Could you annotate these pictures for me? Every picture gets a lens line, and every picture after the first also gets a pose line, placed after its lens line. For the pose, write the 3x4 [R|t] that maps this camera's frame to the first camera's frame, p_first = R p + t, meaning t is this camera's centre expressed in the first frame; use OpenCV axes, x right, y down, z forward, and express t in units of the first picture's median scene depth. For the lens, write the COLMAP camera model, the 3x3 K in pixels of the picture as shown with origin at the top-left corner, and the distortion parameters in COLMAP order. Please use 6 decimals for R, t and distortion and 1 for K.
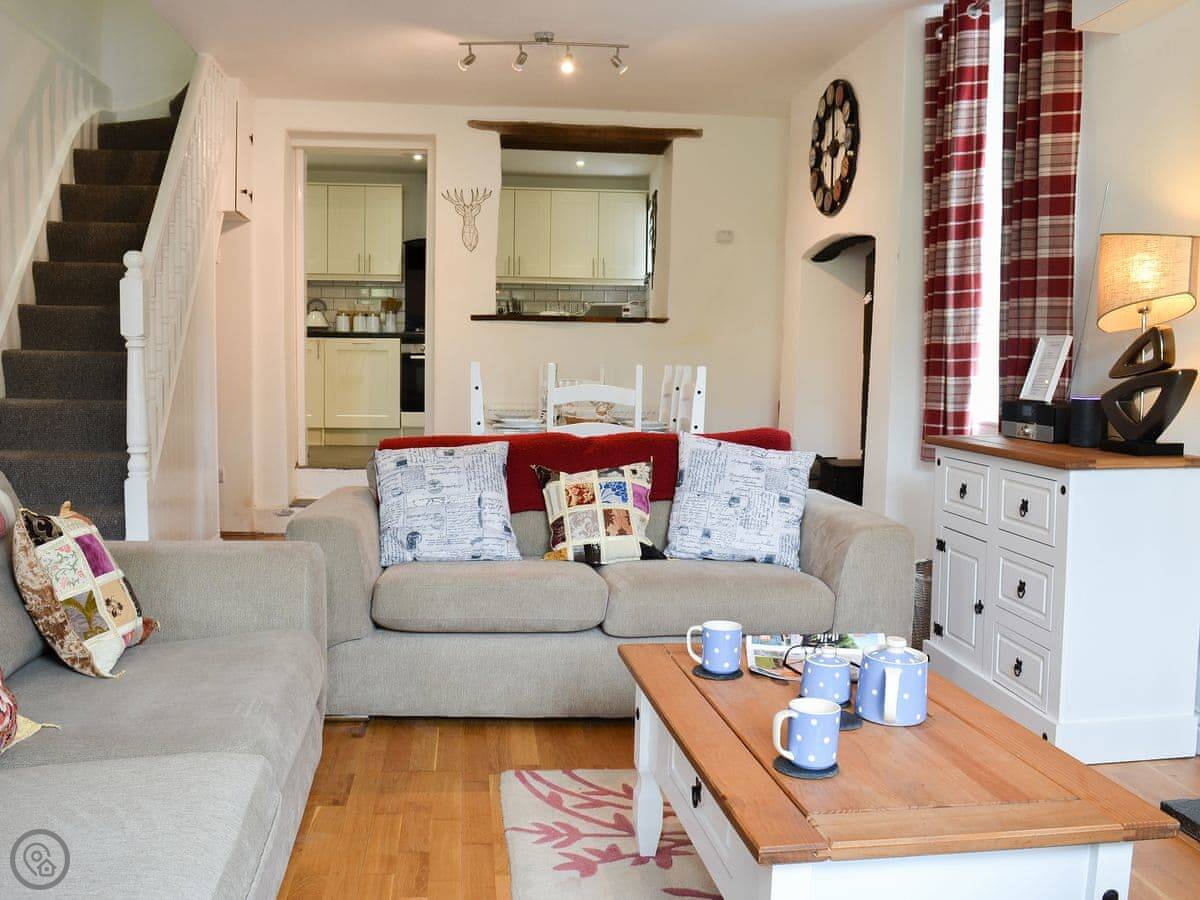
lens RADIAL K [[1093.4, 0, 600.0], [0, 1093.4, 450.0], [0, 0, 1]] dist [-0.082582, -0.001403]
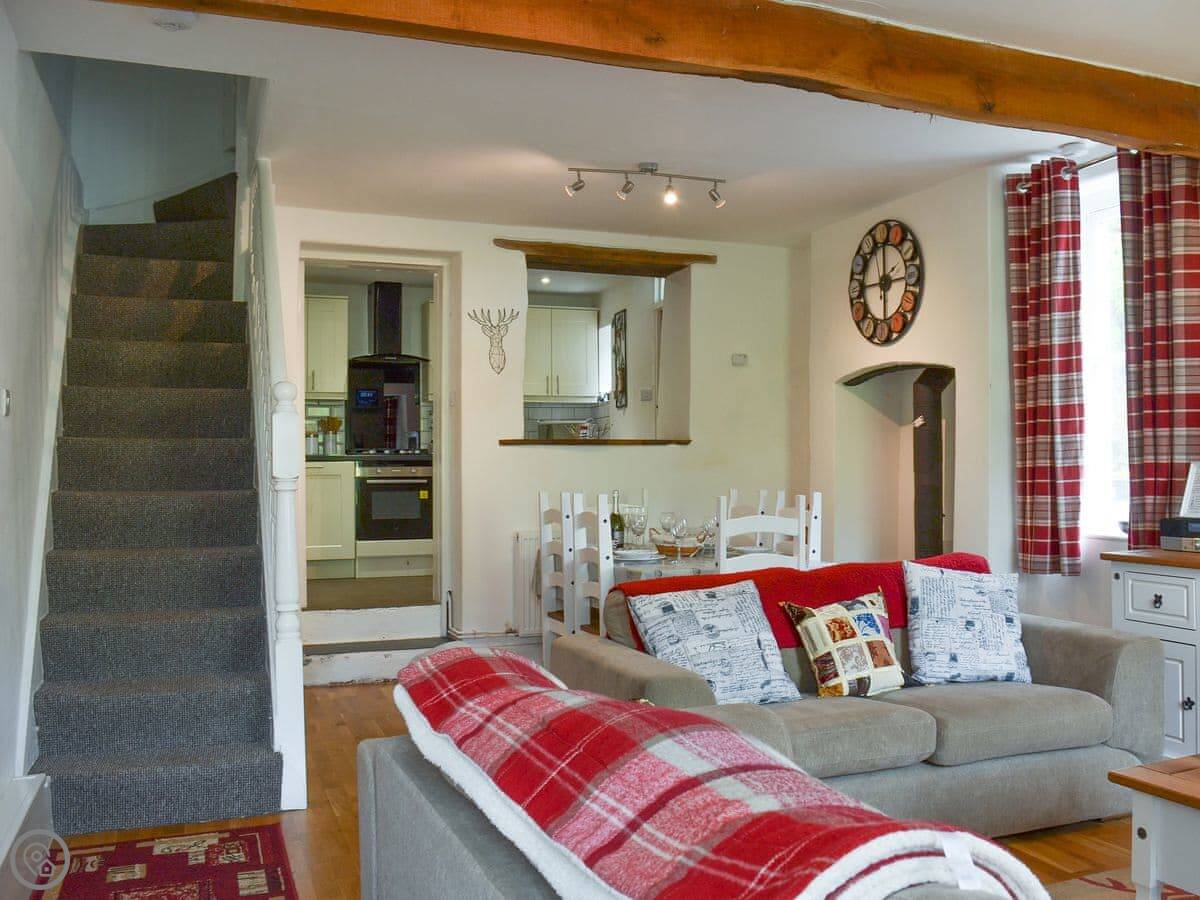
lens RADIAL K [[1113.4, 0, 707.6], [0, 1113.4, 450.0], [0, 0, 1]] dist [-0.082288, -0.002637]
pose [[0.949882, -0.017203, 0.312134, -0.376884], [0.046428, 0.995175, -0.086439, -0.034167], [-0.309141, 0.096599, 0.946098, 0.039675]]
